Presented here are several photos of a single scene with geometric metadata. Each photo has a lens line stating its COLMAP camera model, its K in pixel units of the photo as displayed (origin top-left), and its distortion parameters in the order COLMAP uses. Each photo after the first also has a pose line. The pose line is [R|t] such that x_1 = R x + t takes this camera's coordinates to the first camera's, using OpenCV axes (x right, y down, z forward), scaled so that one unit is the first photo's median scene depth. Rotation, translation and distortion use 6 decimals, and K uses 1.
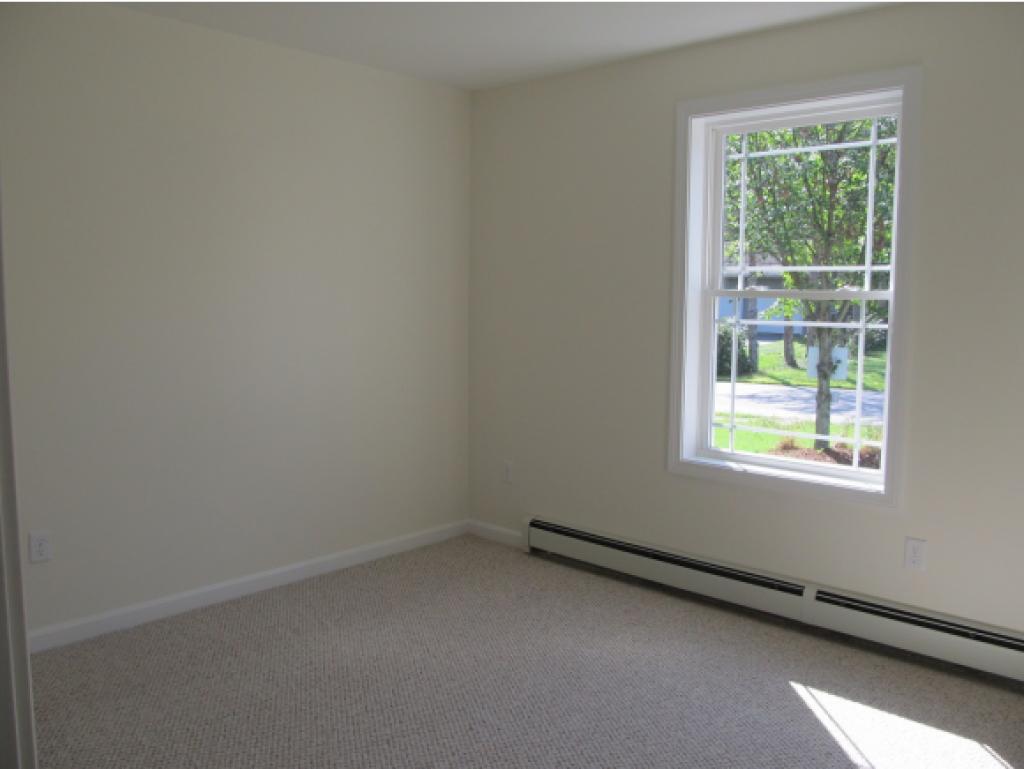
lens RADIAL K [[843.0, 0, 511.1], [0, 843.0, 383.2], [0, 0, 1]] dist [0.017582, 0.007256]
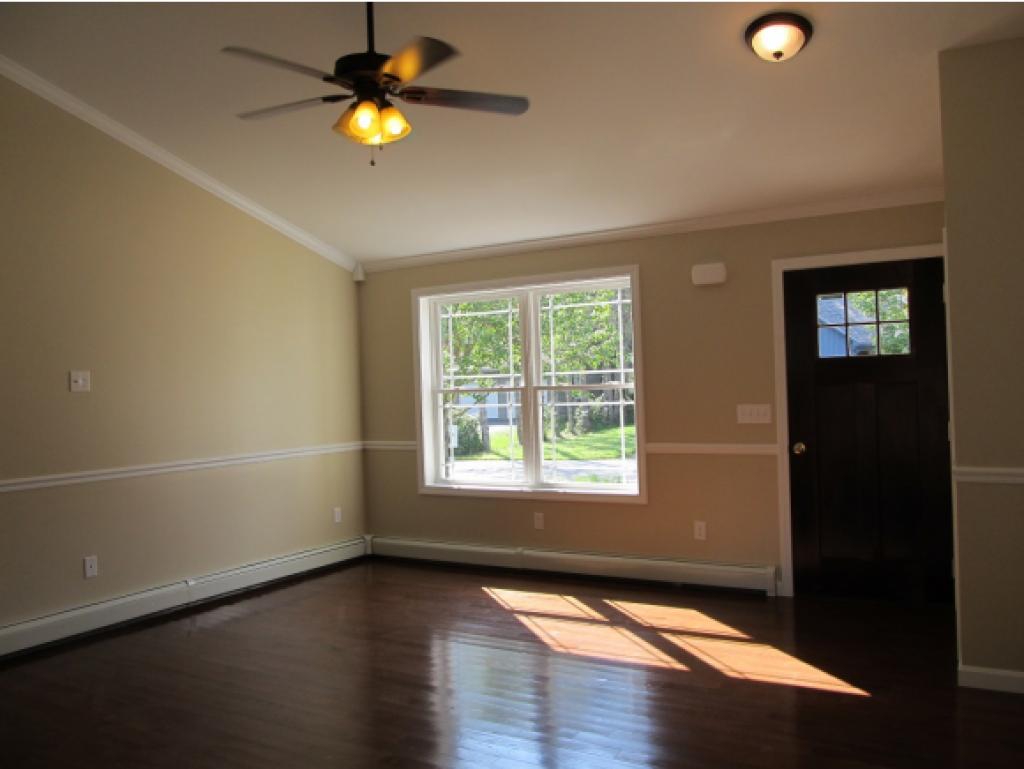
lens RADIAL K [[843.0, 0, 512.7], [0, 843.0, 384.6], [0, 0, 1]] dist [0.017582, 0.007256]
pose [[0.921451, -0.034152, 0.386990, -0.399328], [0.078599, 0.991917, -0.099612, 0.043363], [-0.380460, 0.122205, 0.916688, -0.452681]]
